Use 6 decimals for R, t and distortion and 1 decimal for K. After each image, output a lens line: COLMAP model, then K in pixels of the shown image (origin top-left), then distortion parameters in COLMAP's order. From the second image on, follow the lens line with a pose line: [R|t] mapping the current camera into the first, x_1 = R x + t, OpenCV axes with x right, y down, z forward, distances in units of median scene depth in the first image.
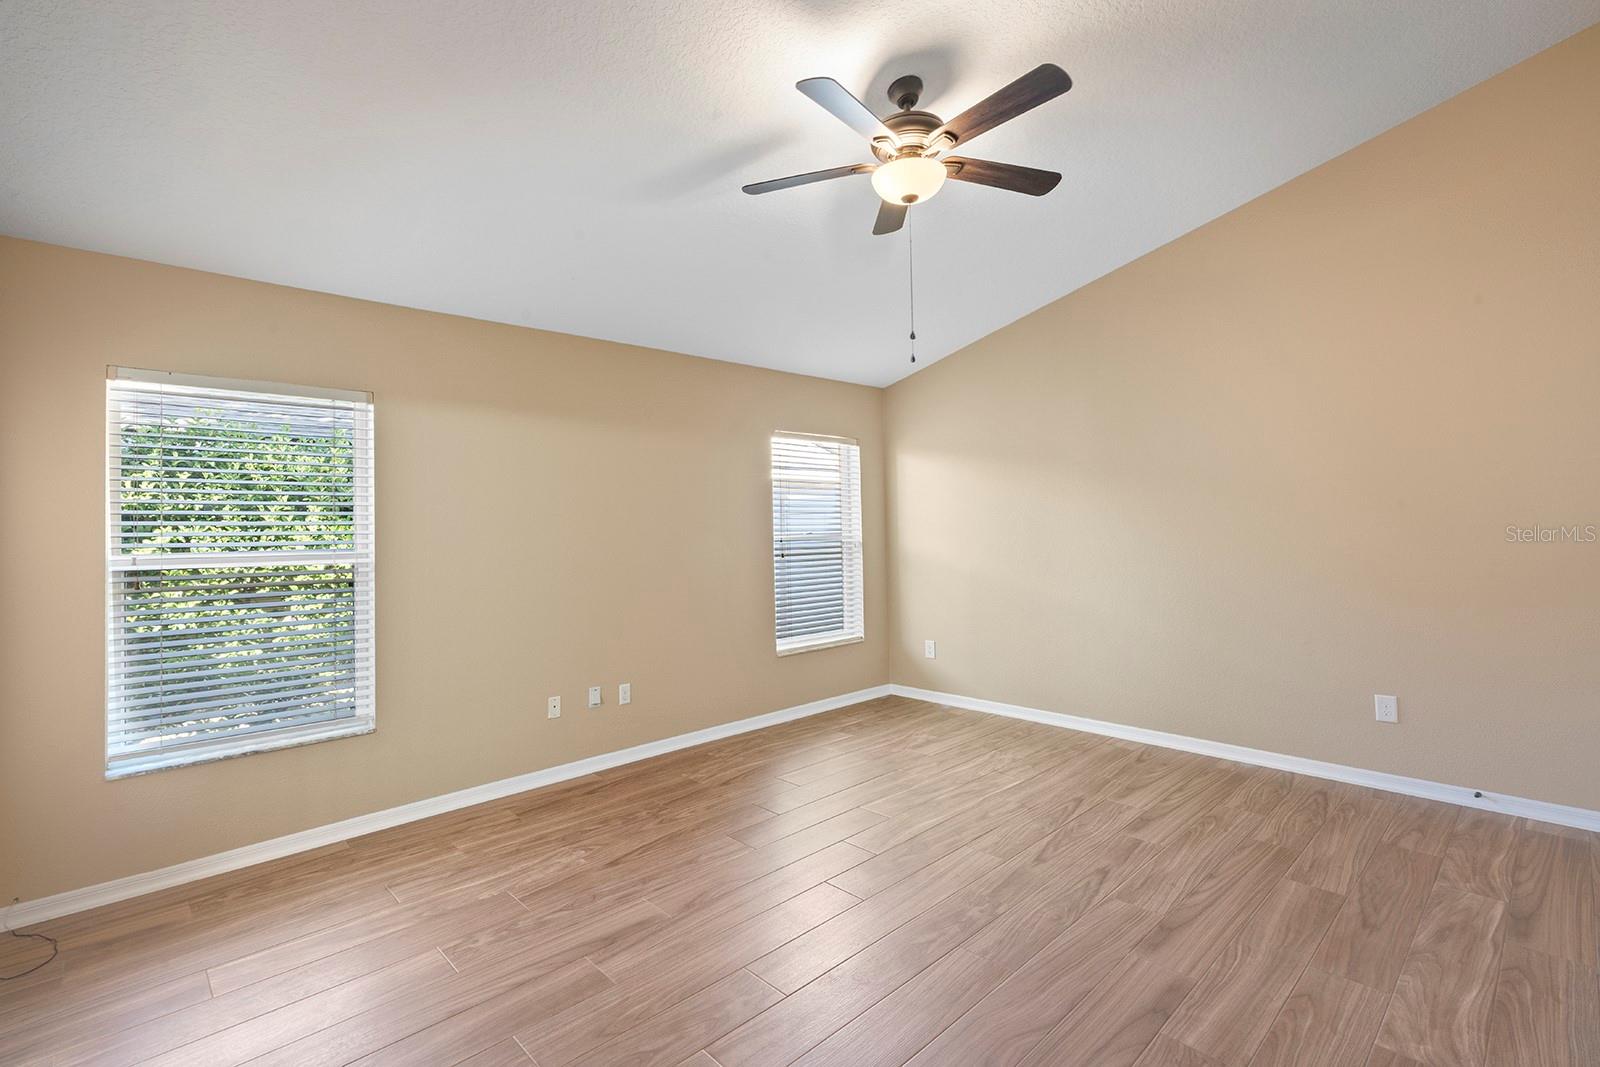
lens RADIAL K [[736.8, 0, 799.6], [0, 736.8, 526.0], [0, 0, 1]] dist [0.000795, -0.000670]
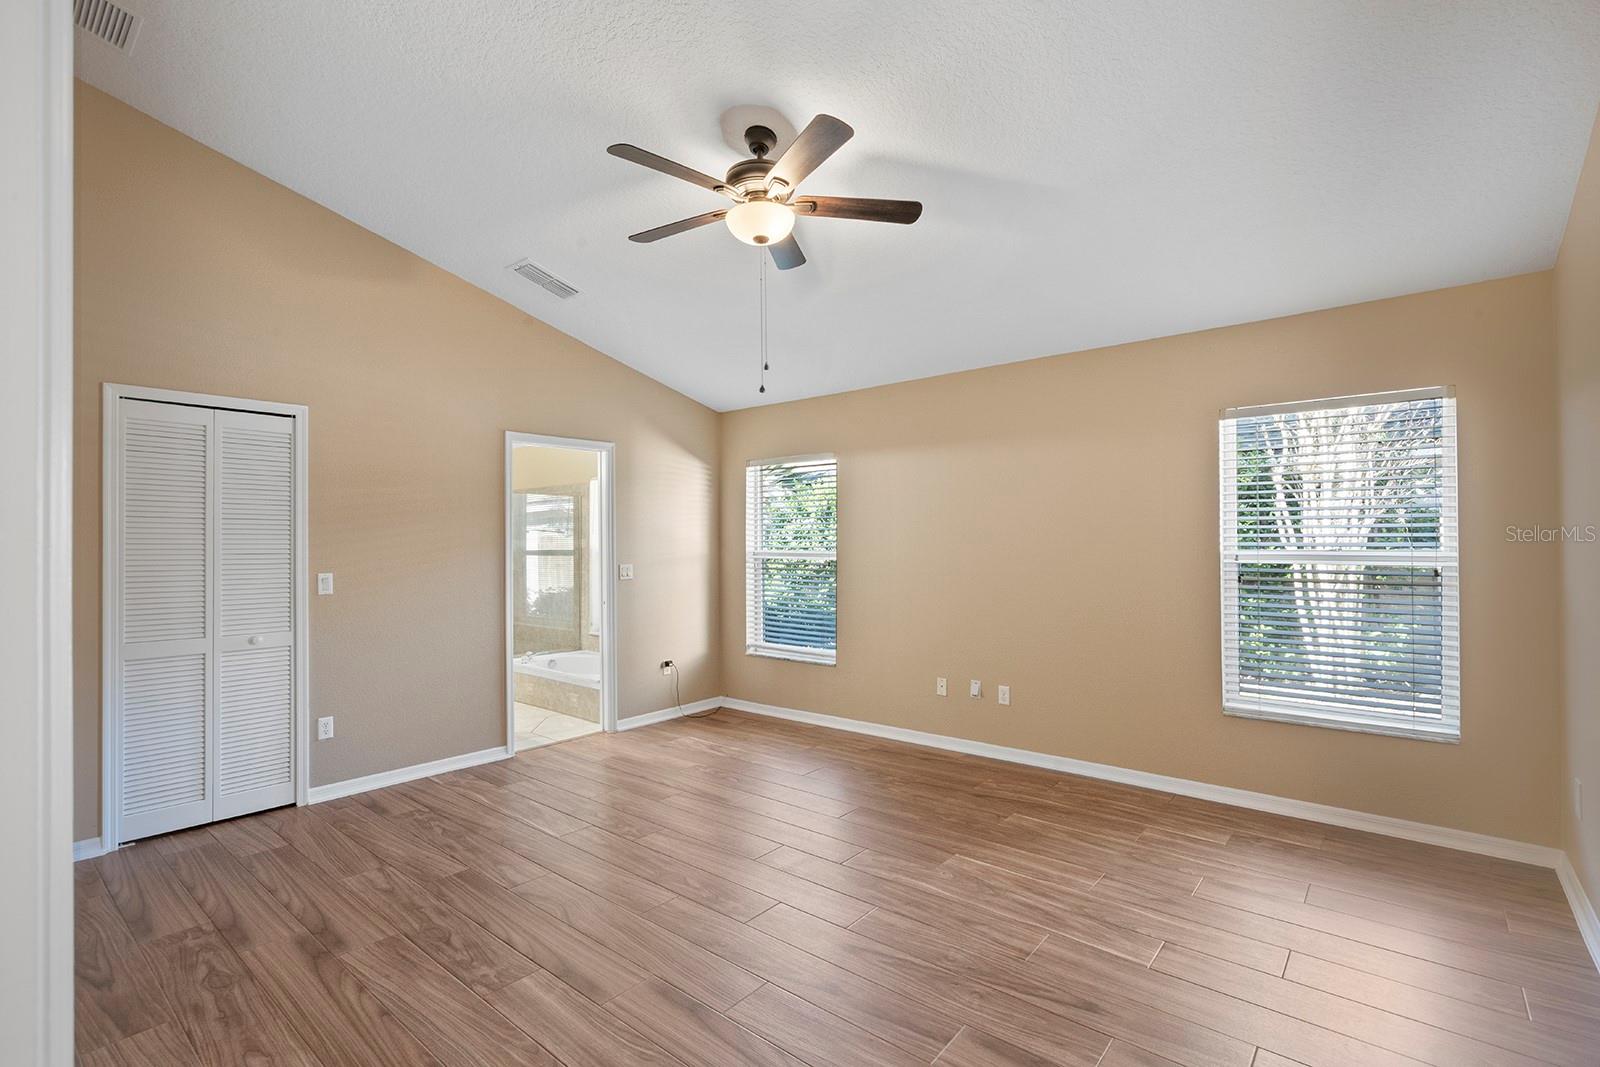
lens RADIAL K [[736.8, 0, 800.1], [0, 736.8, 540.1], [0, 0, 1]] dist [0.000795, -0.000670]
pose [[0.114341, 0.015206, -0.993325, 0.917812], [0.008917, 0.999827, 0.016331, -0.019753], [0.993401, -0.010725, 0.114186, 0.683210]]
